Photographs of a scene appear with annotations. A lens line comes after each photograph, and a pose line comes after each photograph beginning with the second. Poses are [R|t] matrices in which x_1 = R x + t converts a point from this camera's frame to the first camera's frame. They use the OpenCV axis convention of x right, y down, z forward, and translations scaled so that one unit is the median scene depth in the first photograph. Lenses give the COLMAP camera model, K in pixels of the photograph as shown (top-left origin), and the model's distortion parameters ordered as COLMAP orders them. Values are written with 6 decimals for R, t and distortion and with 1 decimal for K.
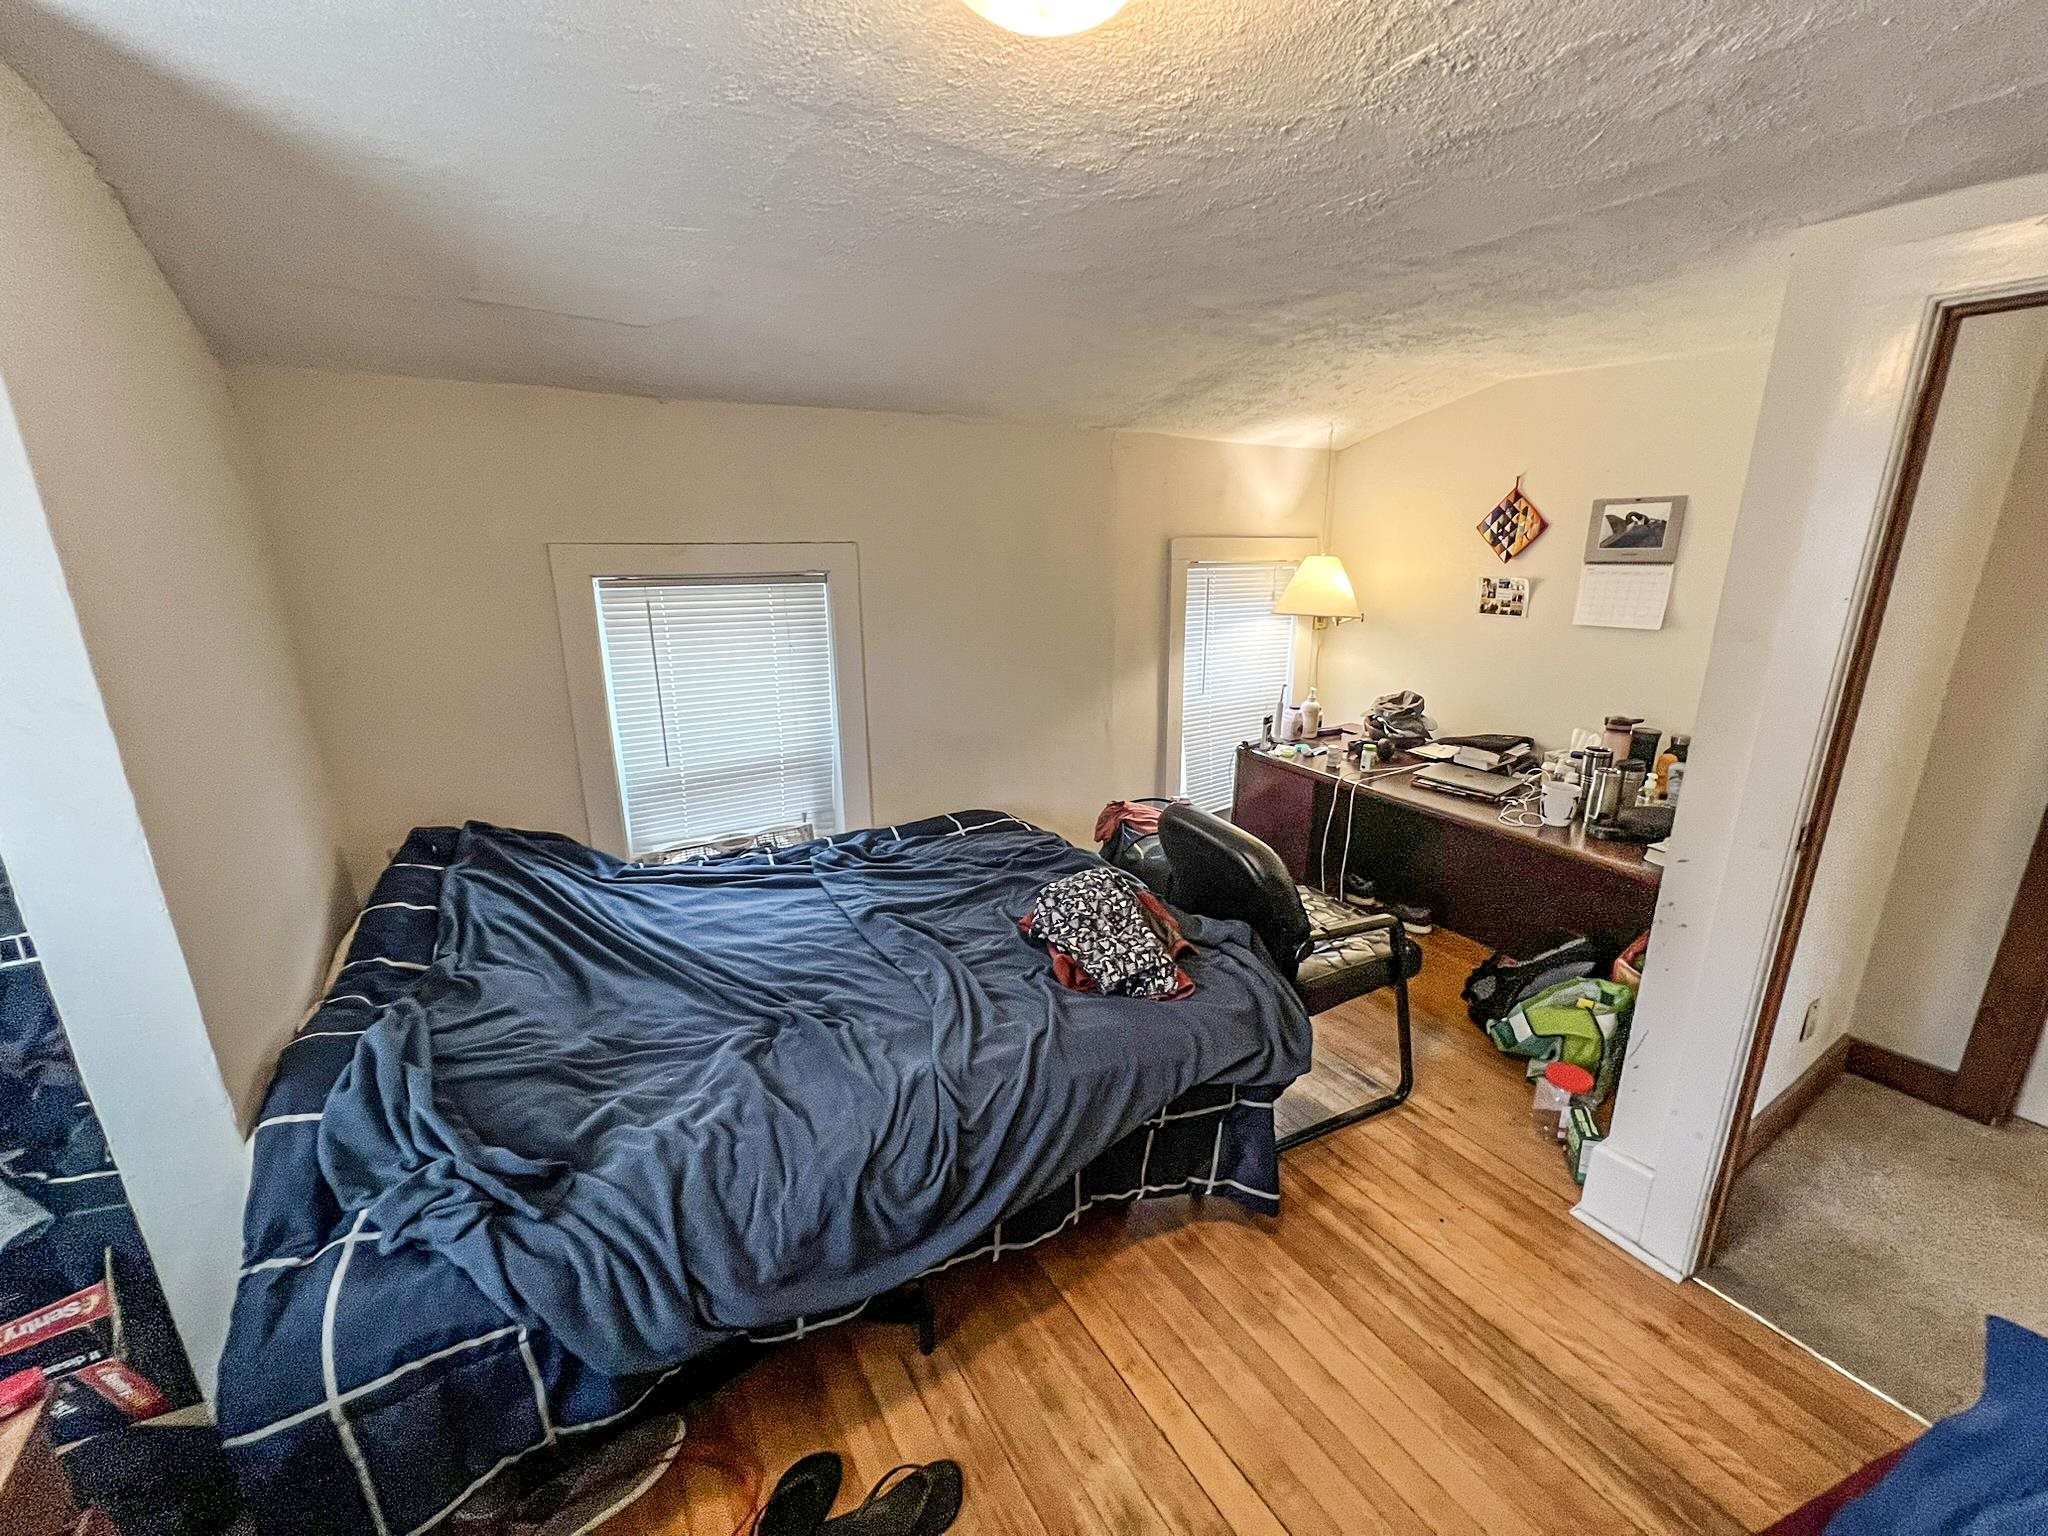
lens RADIAL K [[817.4, 0, 1026.9], [0, 817.4, 763.0], [0, 0, 1]] dist [-0.011915, 0.000016]
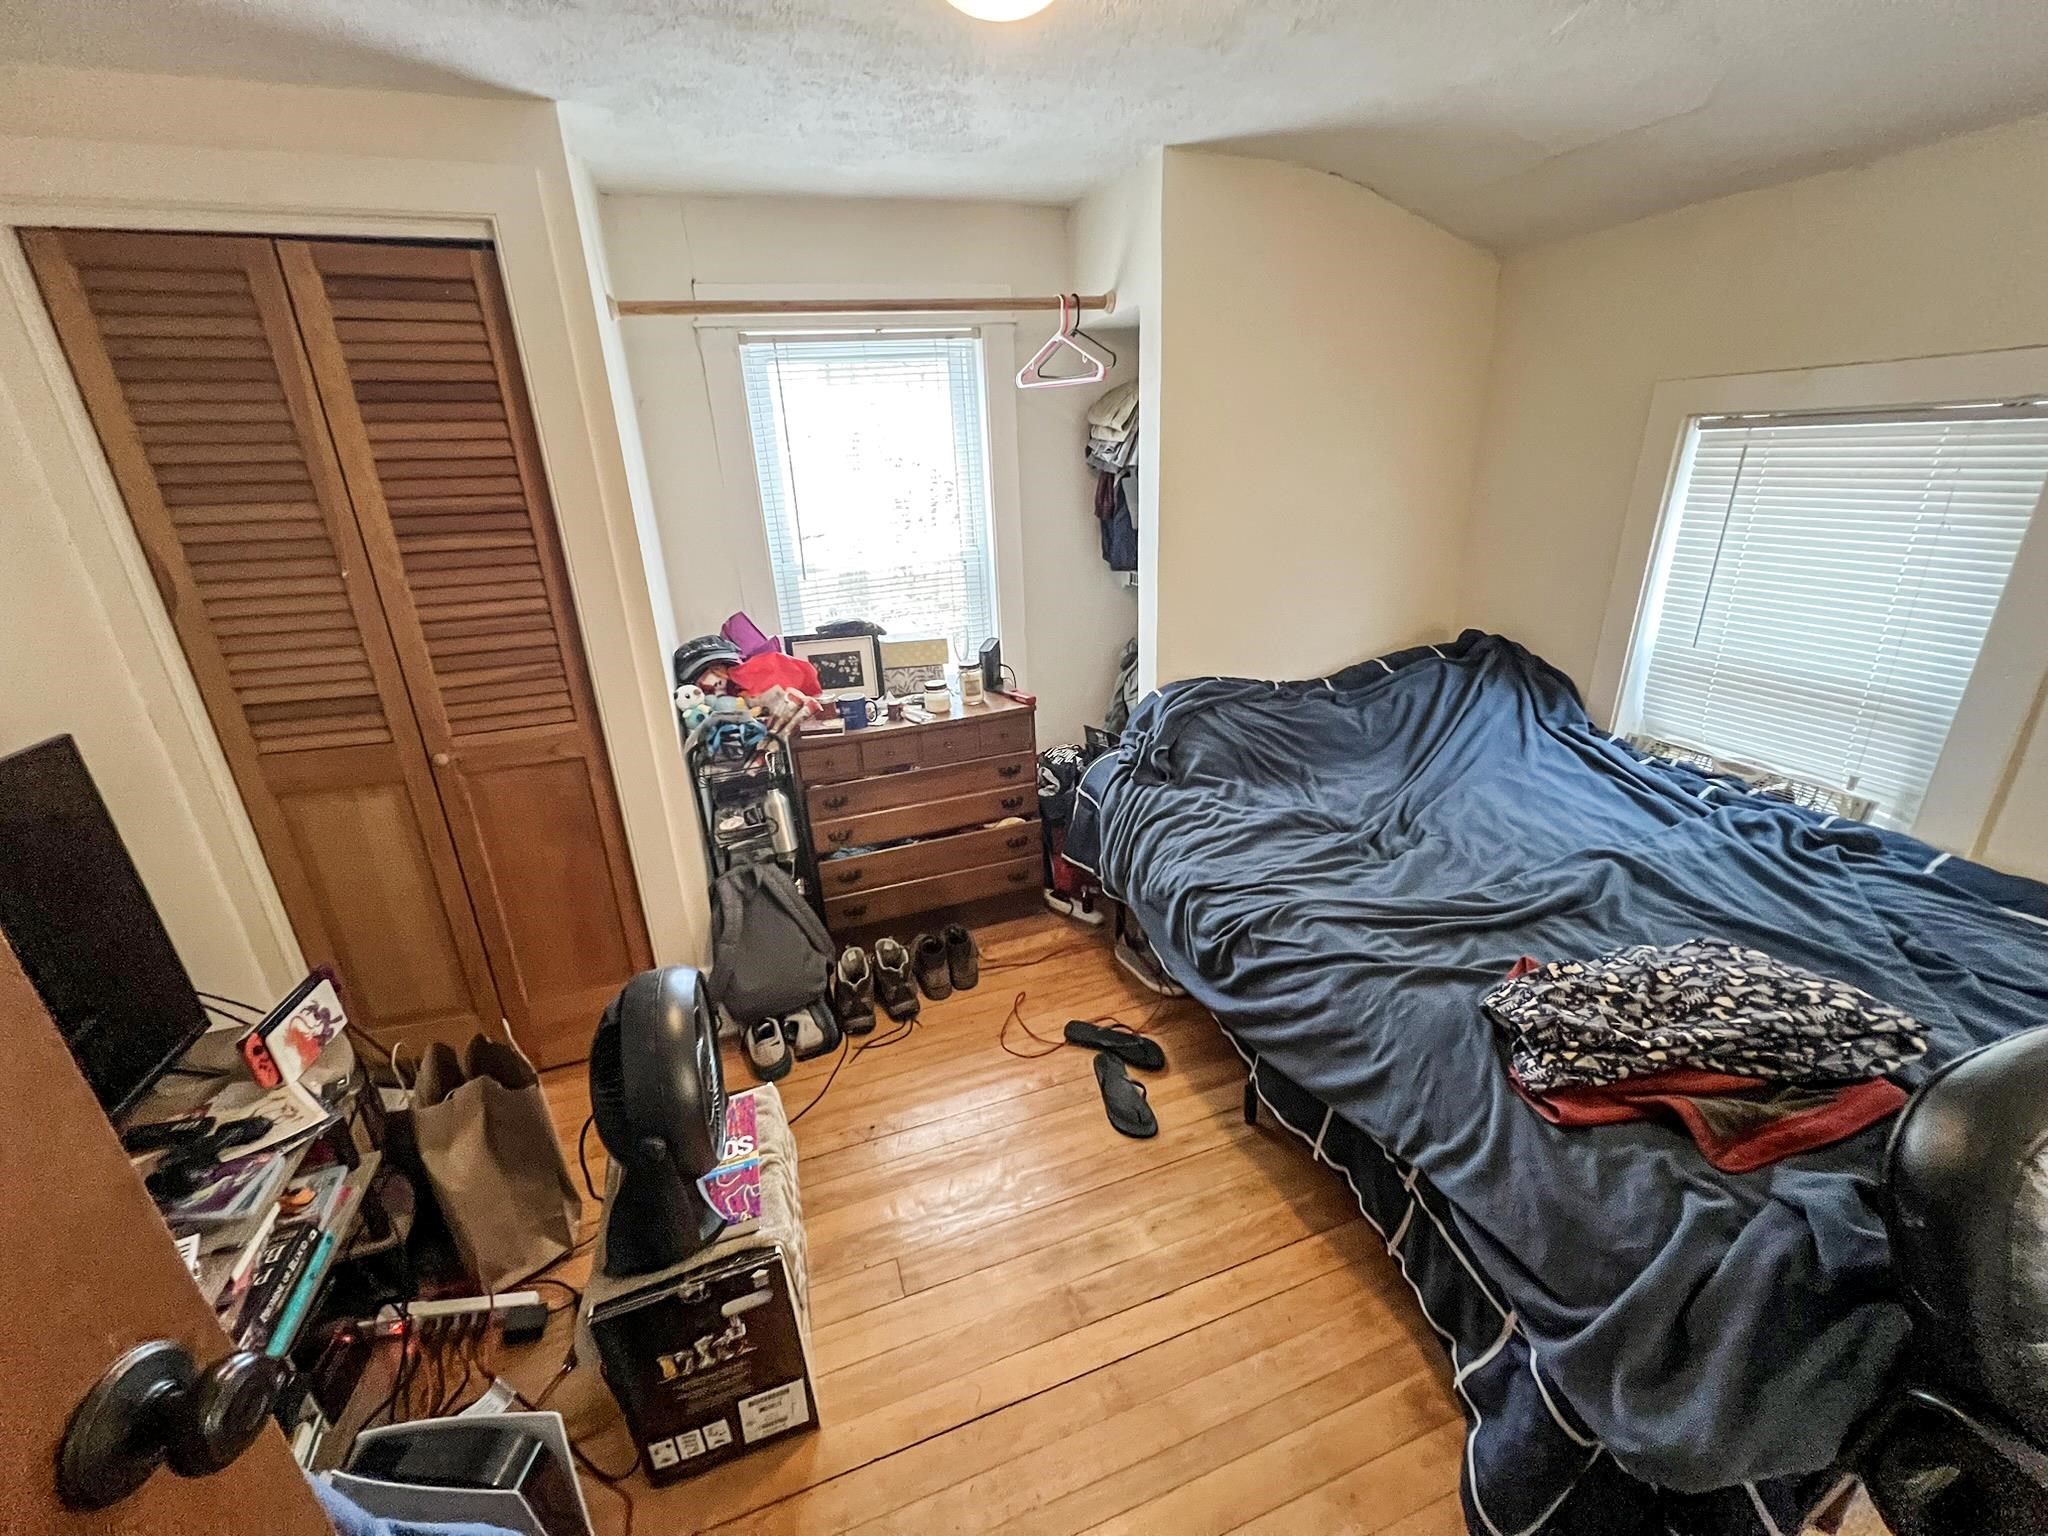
lens RADIAL K [[822.1, 0, 1031.6], [0, 822.1, 766.3], [0, 0, 1]] dist [0.000768, 0.000066]
pose [[-0.212402, 0.357148, -0.909577, 0.558073], [-0.215009, 0.890924, 0.400032, -0.083189], [0.953235, 0.280535, -0.112444, 0.473987]]
